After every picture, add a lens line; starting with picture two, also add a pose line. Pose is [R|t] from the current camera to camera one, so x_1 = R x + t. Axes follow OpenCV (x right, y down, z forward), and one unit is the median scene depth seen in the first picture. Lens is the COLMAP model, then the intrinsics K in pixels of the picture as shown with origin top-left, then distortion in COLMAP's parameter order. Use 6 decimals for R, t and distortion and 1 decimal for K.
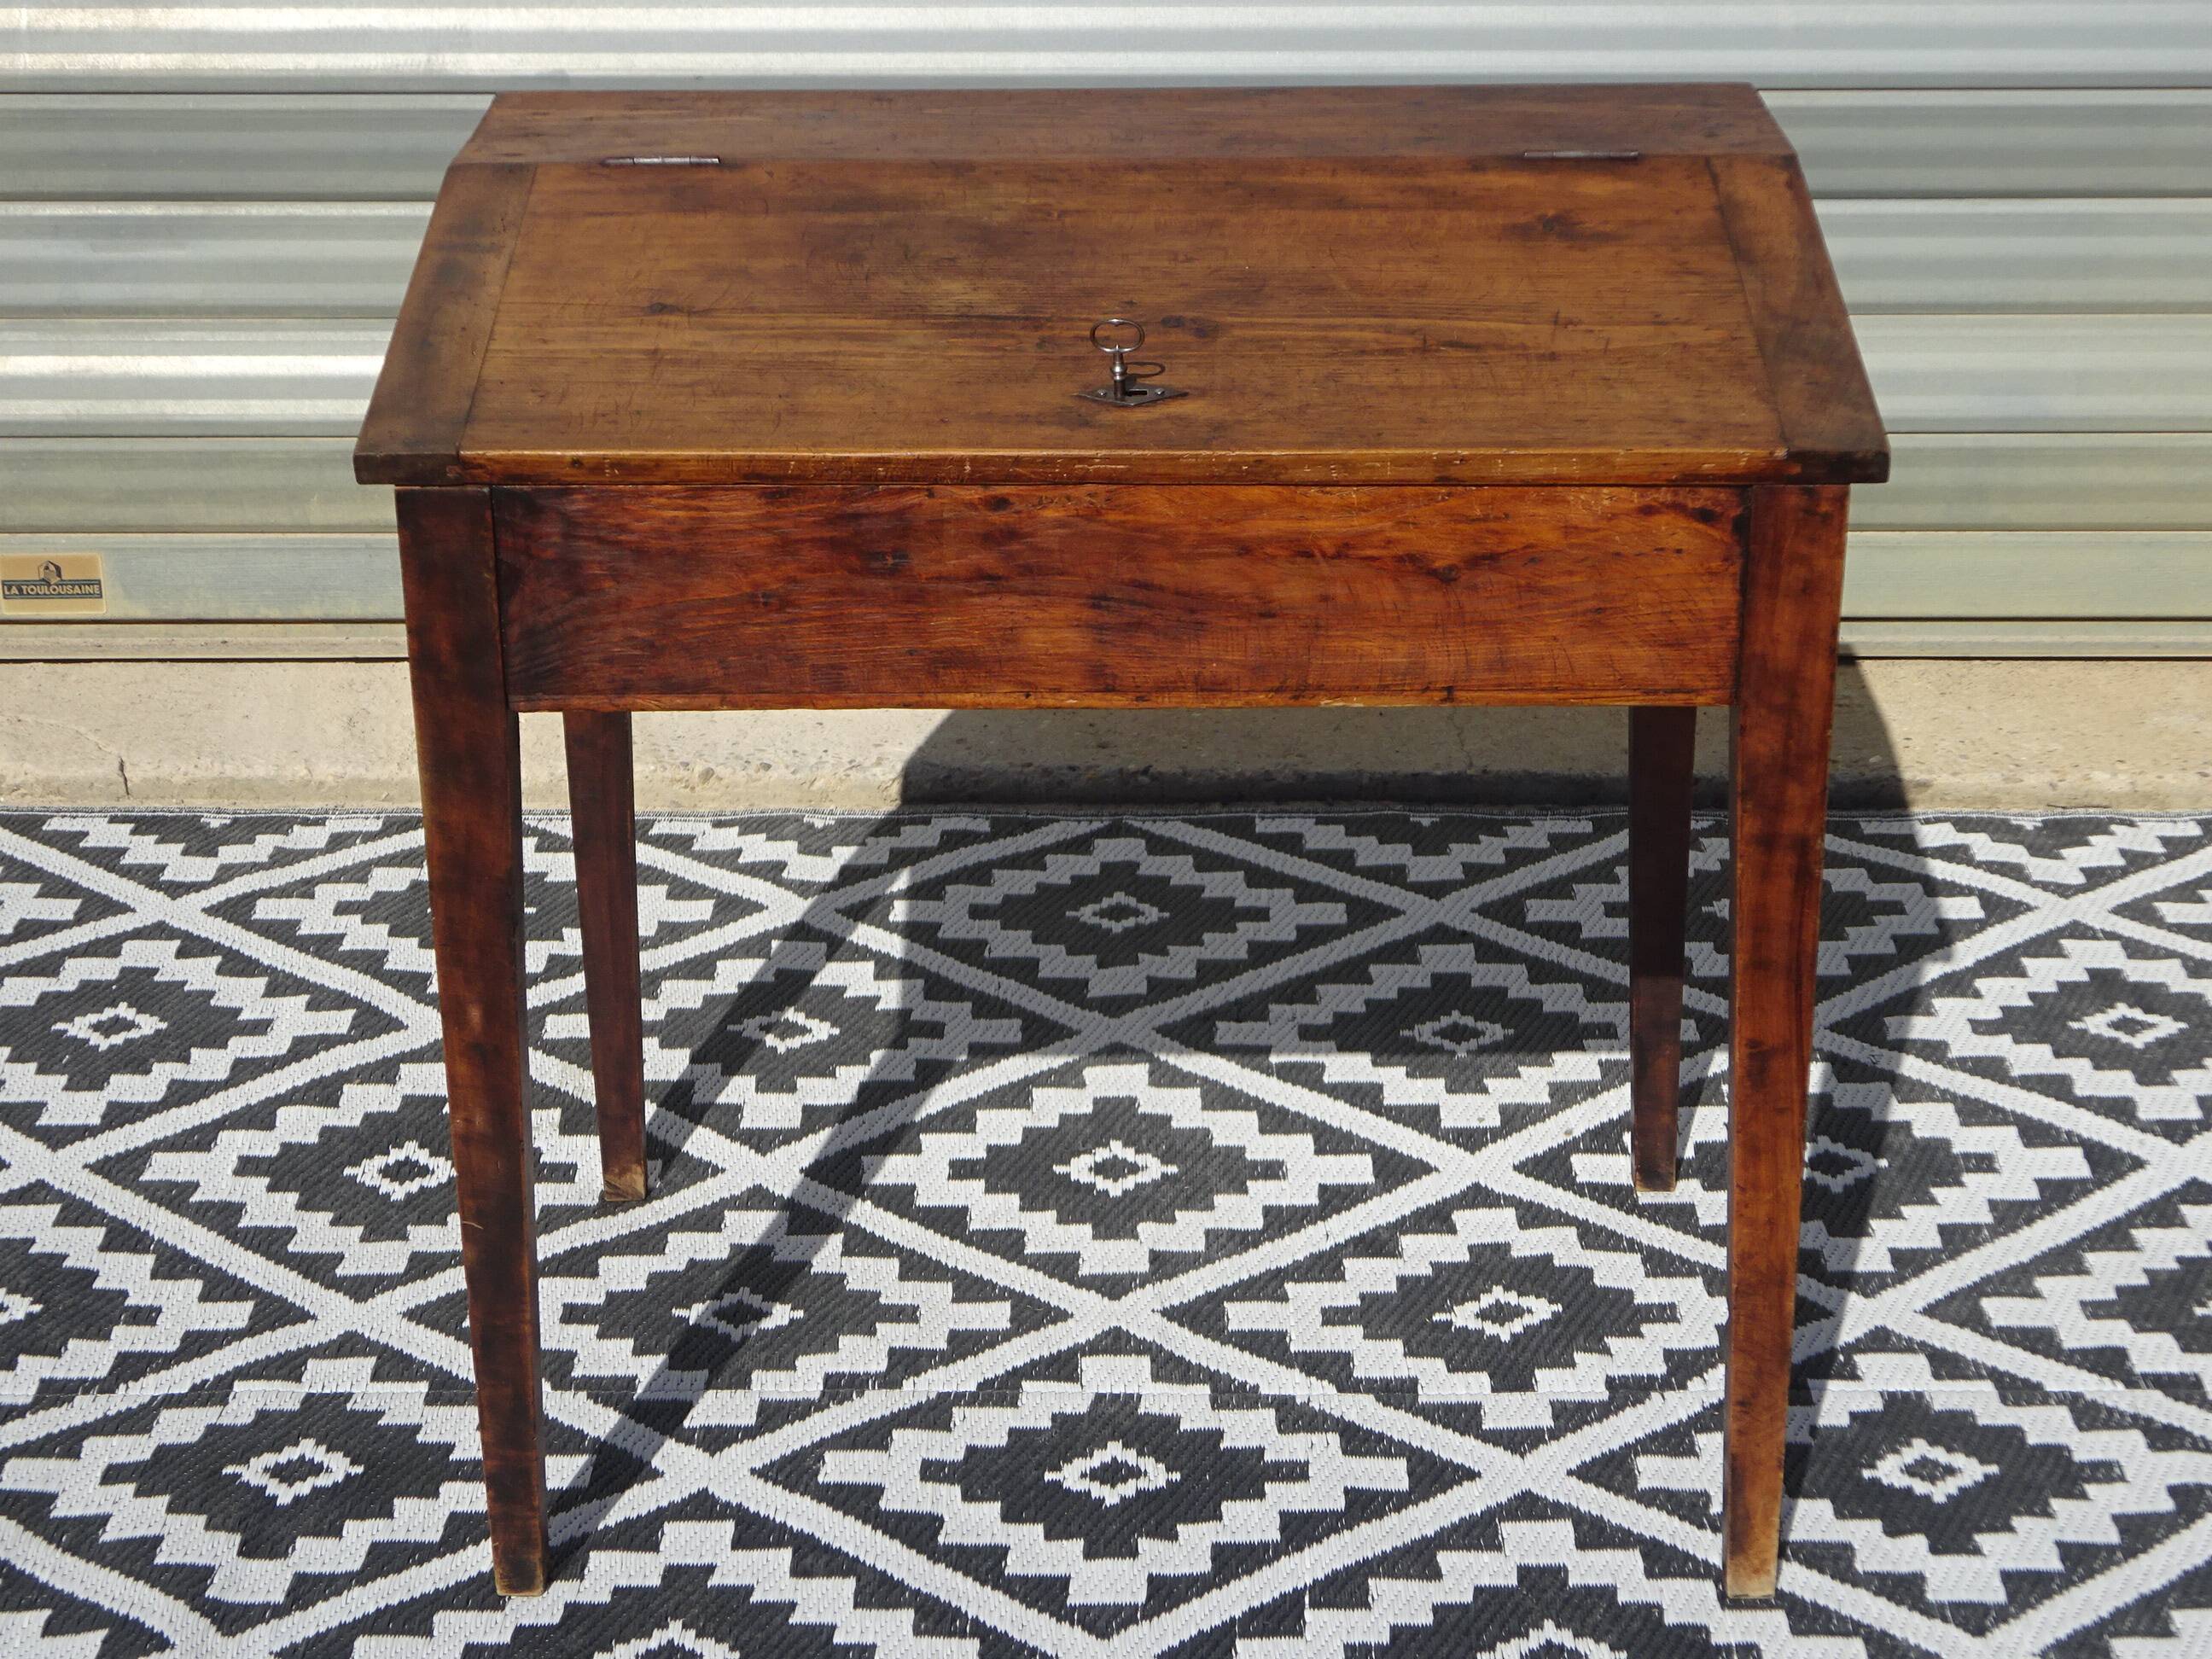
lens RADIAL K [[3838.0, 0, 1099.5], [0, 3838.0, 827.1], [0, 0, 1]] dist [0.029967, 0.000000]
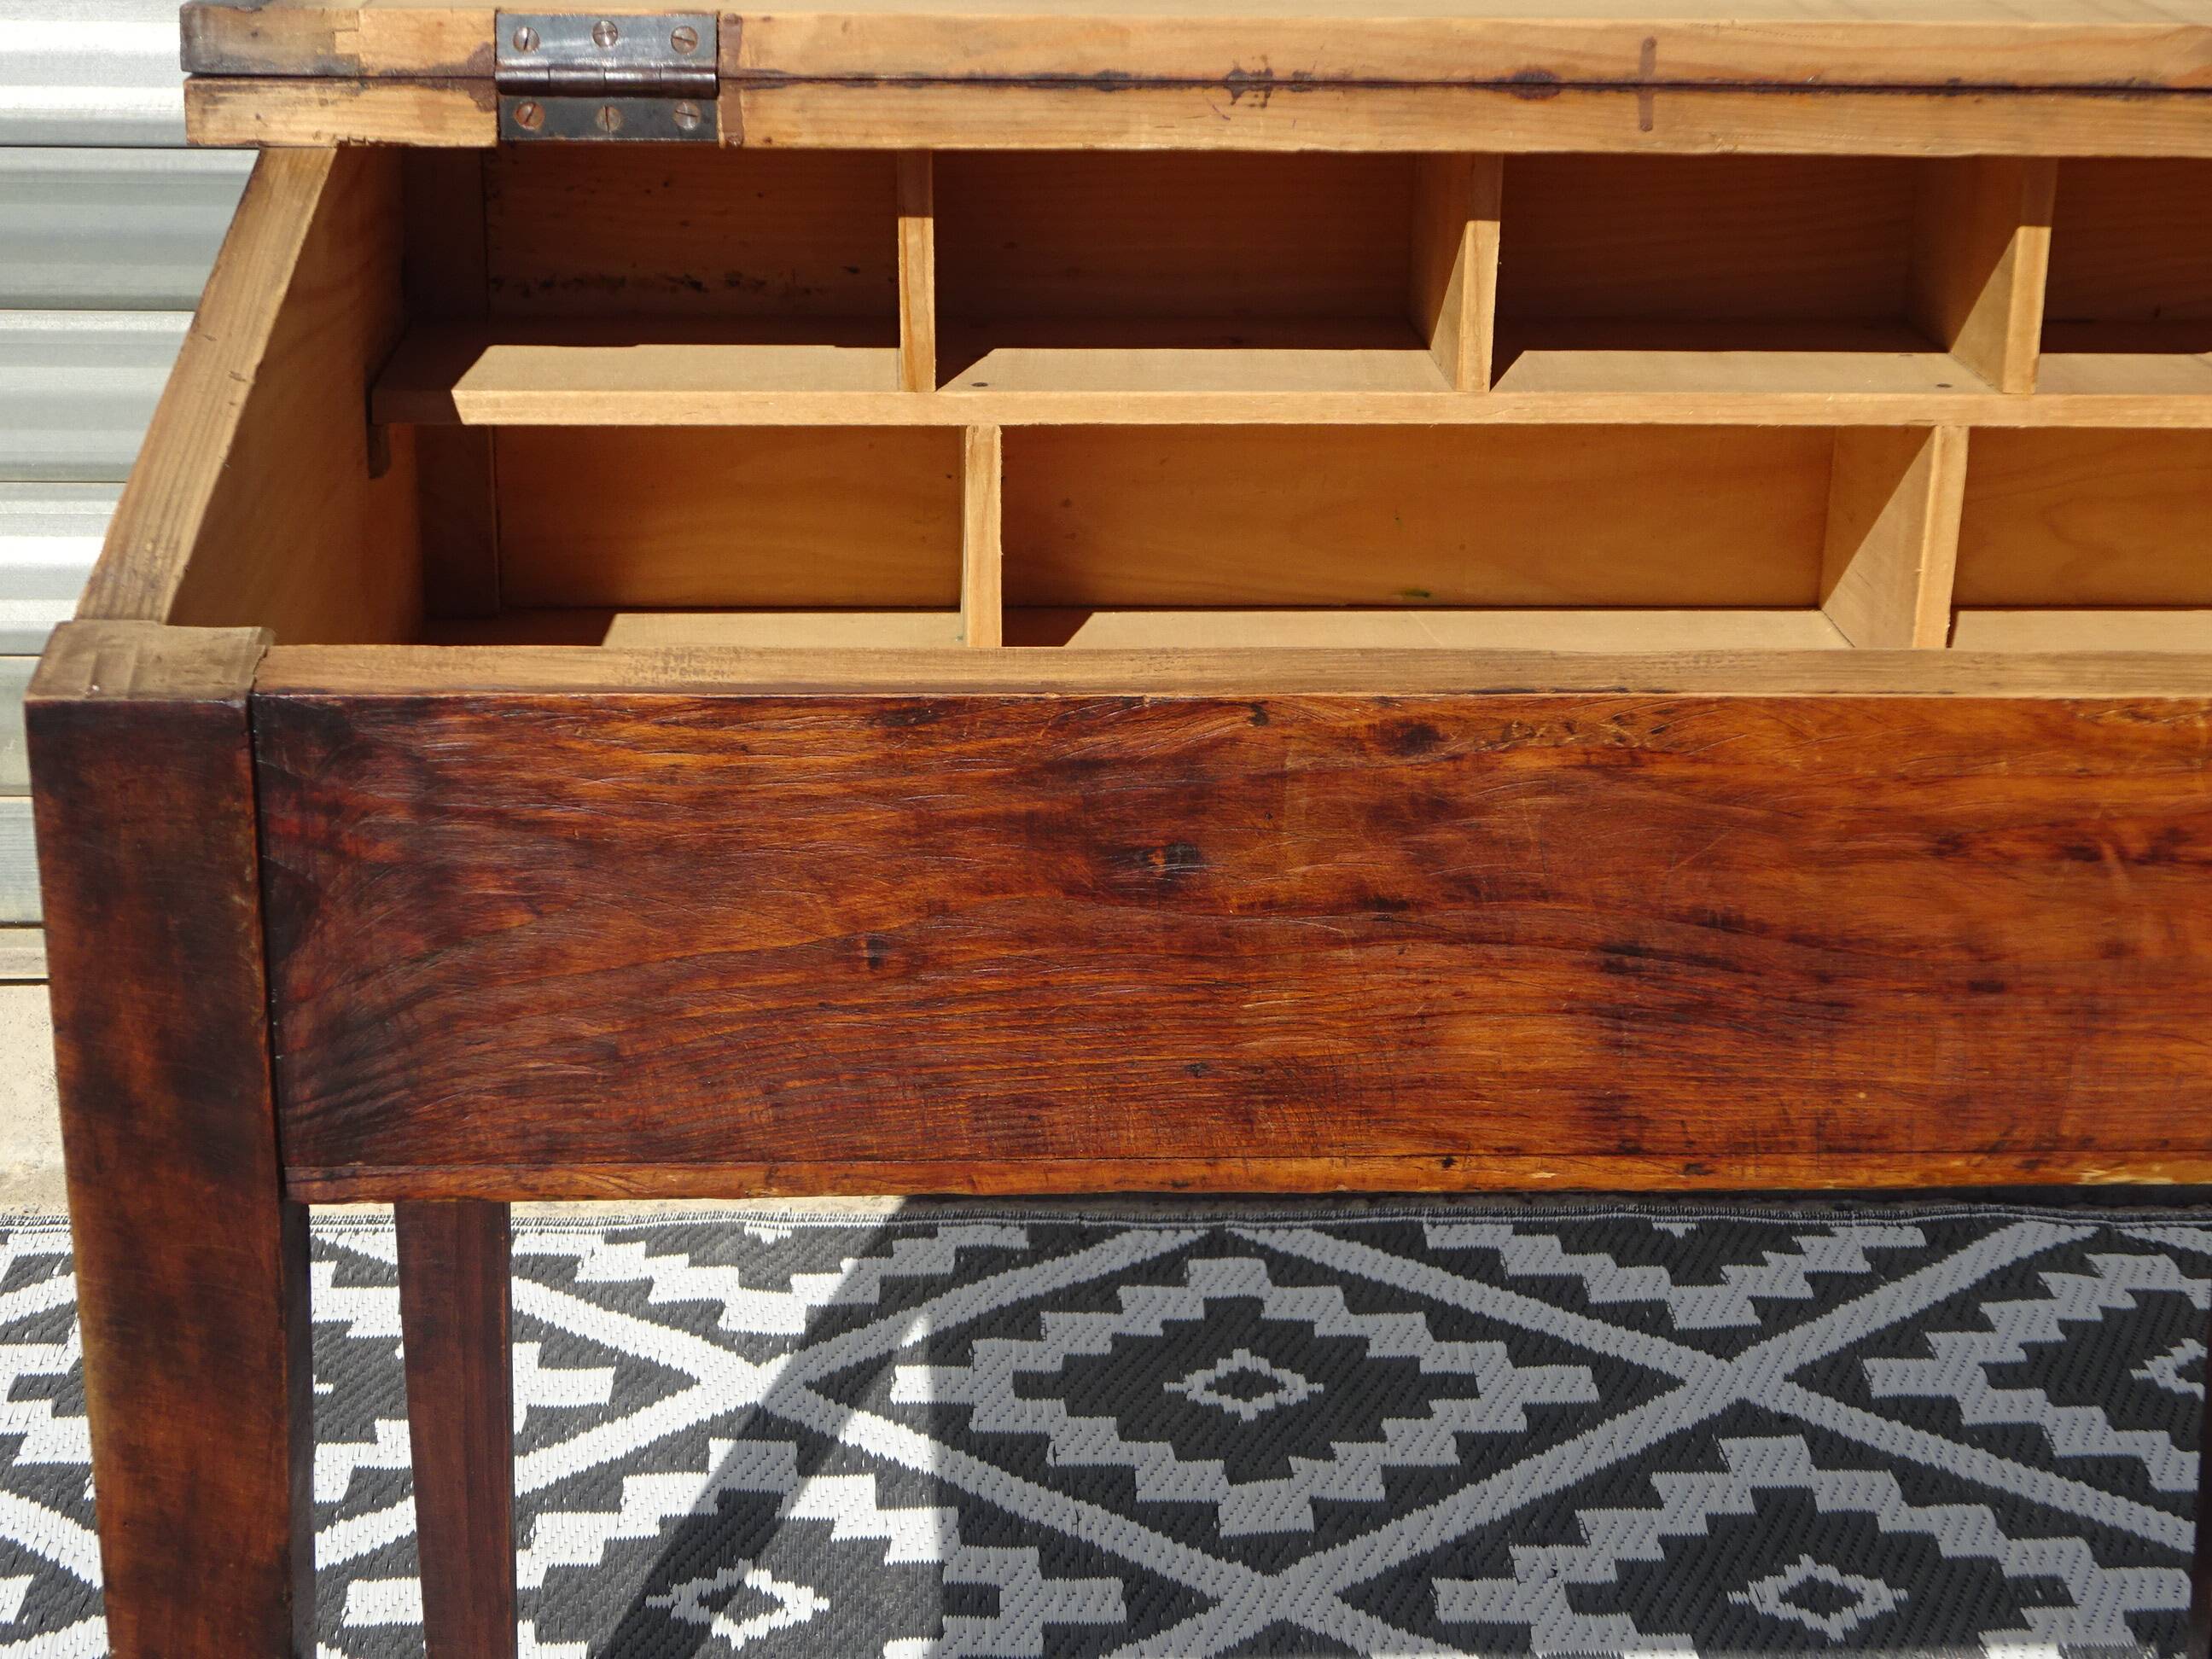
lens RADIAL K [[3699.8, 0, 1117.2], [0, 3699.8, 859.7], [0, 0, 1]] dist [0.005017, 0.000000]
pose [[0.997883, 0.001840, 0.065004, -0.067334], [0.001963, 0.998292, -0.058394, -0.034890], [-0.065000, 0.058398, 0.996175, 0.443288]]
